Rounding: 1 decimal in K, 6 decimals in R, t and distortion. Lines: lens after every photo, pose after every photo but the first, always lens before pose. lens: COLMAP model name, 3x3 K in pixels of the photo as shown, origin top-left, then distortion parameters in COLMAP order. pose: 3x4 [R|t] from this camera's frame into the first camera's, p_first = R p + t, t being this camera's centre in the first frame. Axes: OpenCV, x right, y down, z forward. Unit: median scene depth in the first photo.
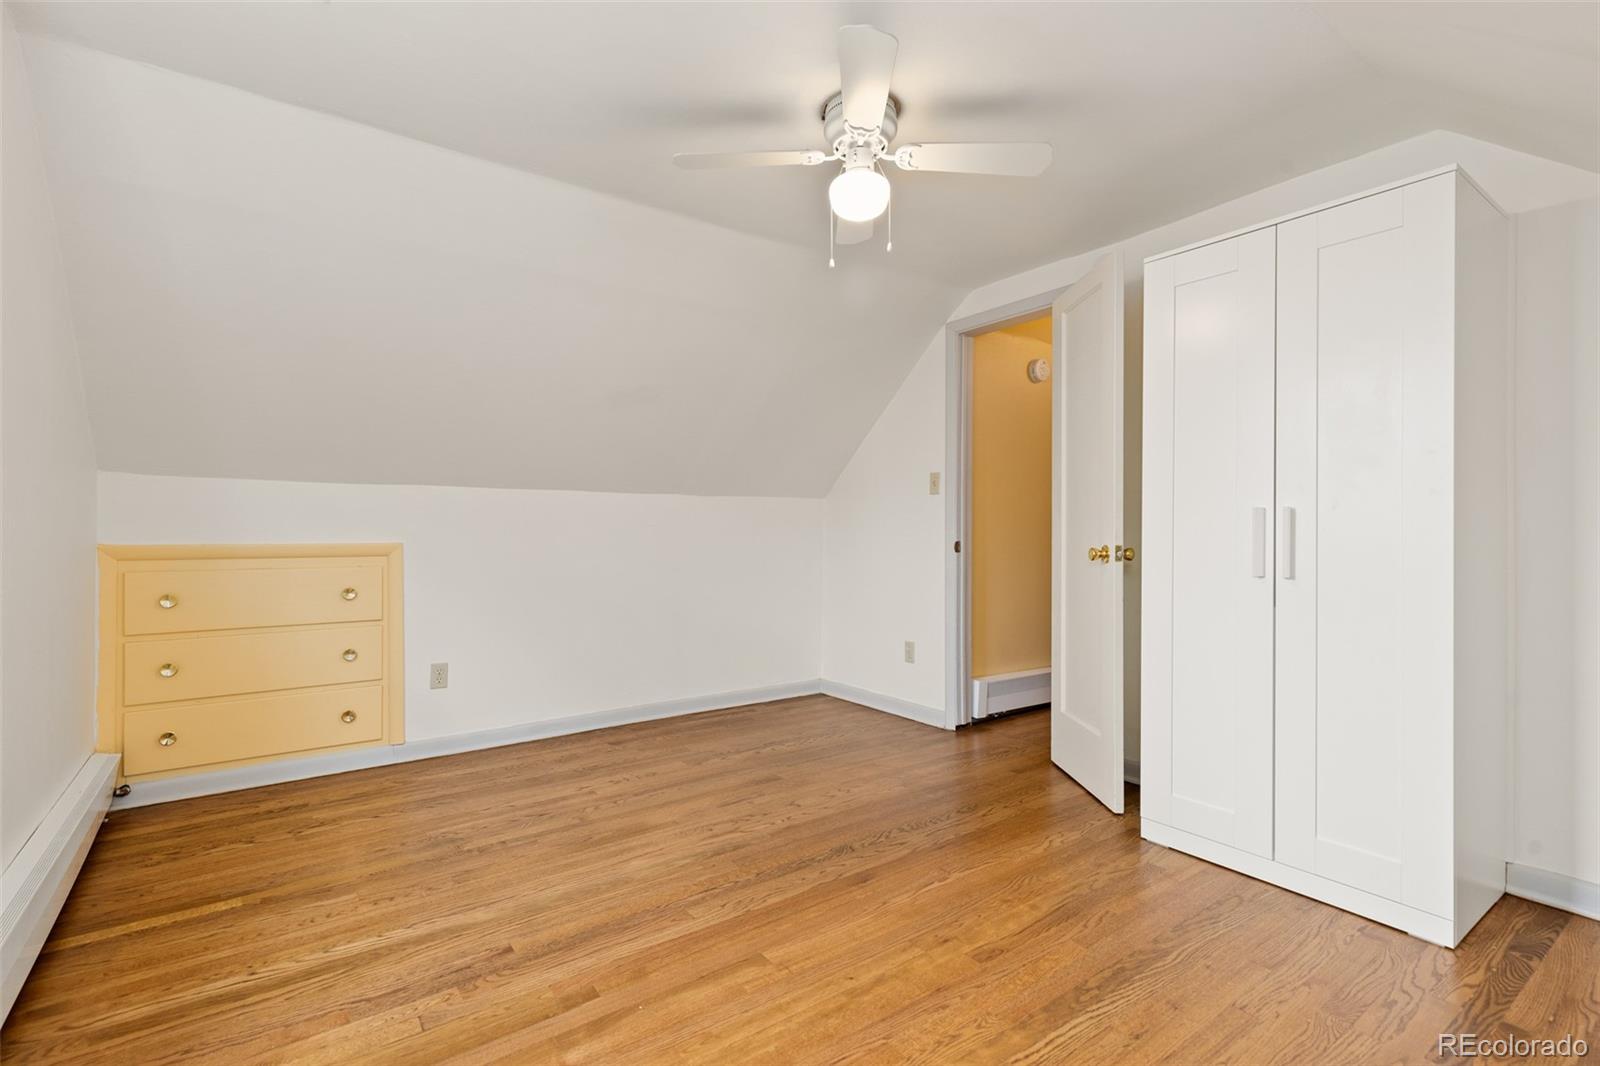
lens RADIAL K [[728.6, 0, 799.7], [0, 728.6, 532.8], [0, 0, 1]] dist [0.011815, -0.002950]
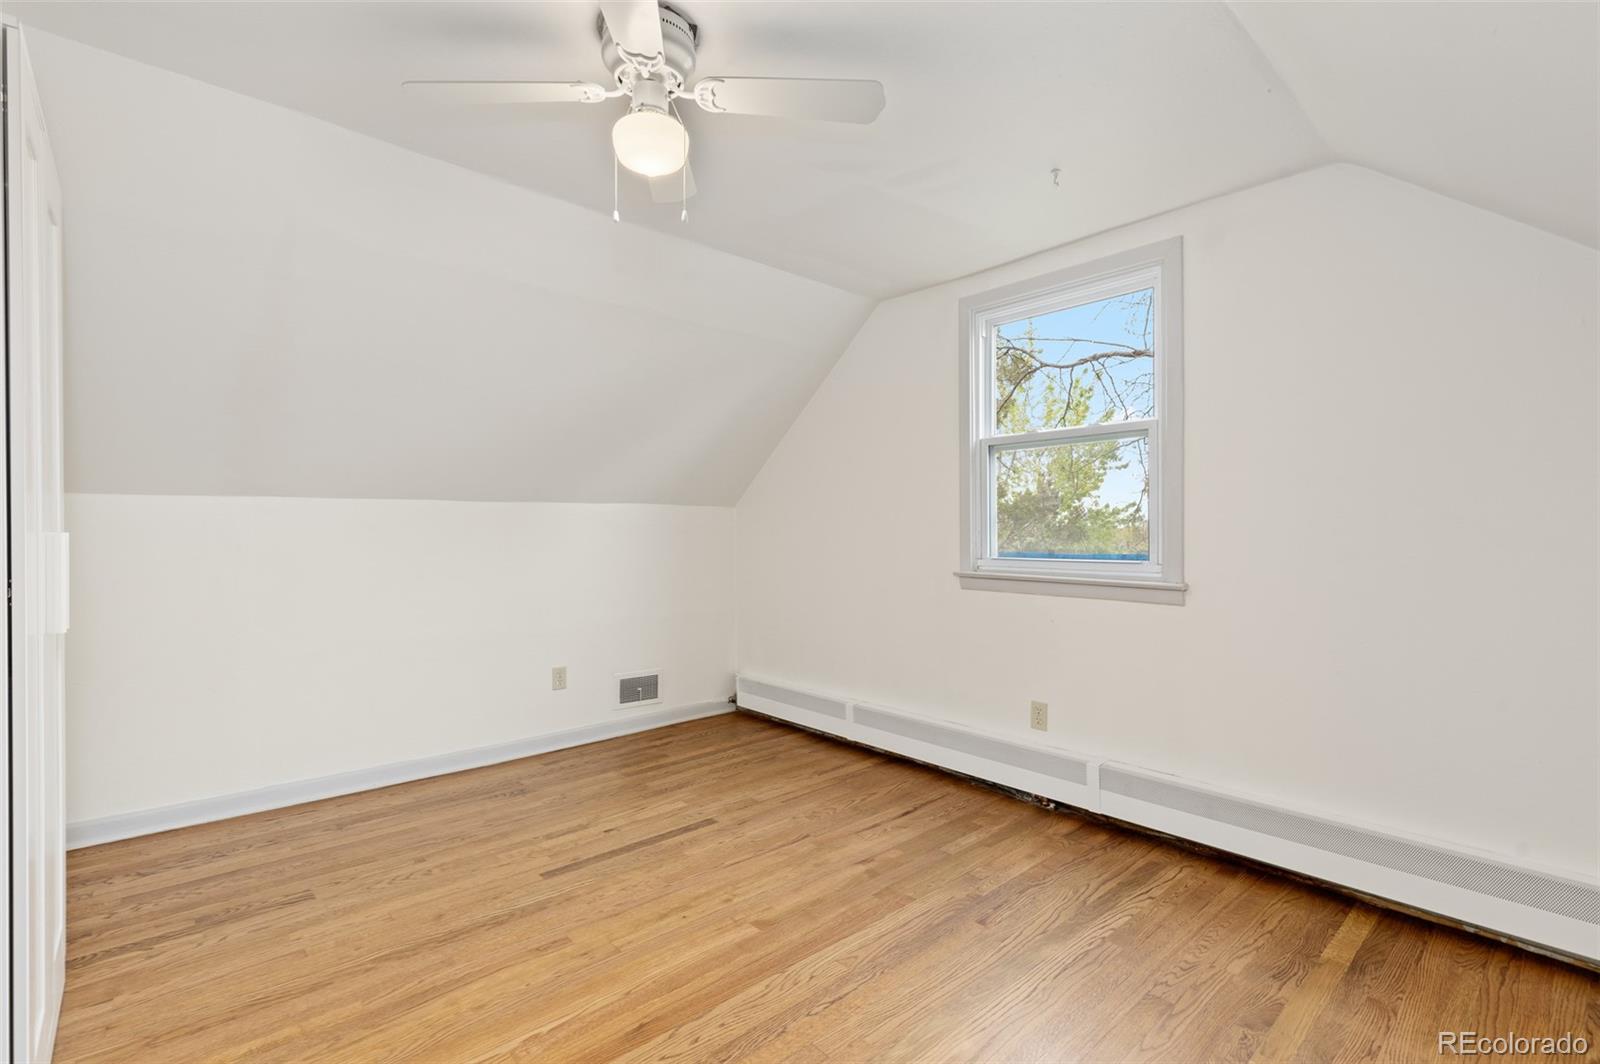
lens RADIAL K [[728.6, 0, 794.9], [0, 728.6, 532.6], [0, 0, 1]] dist [0.011815, -0.002950]
pose [[-0.994695, 0.001406, -0.102855, 0.008792], [0.001032, 0.999993, 0.003687, -0.043301], [0.102859, 0.003562, -0.994690, 2.027683]]
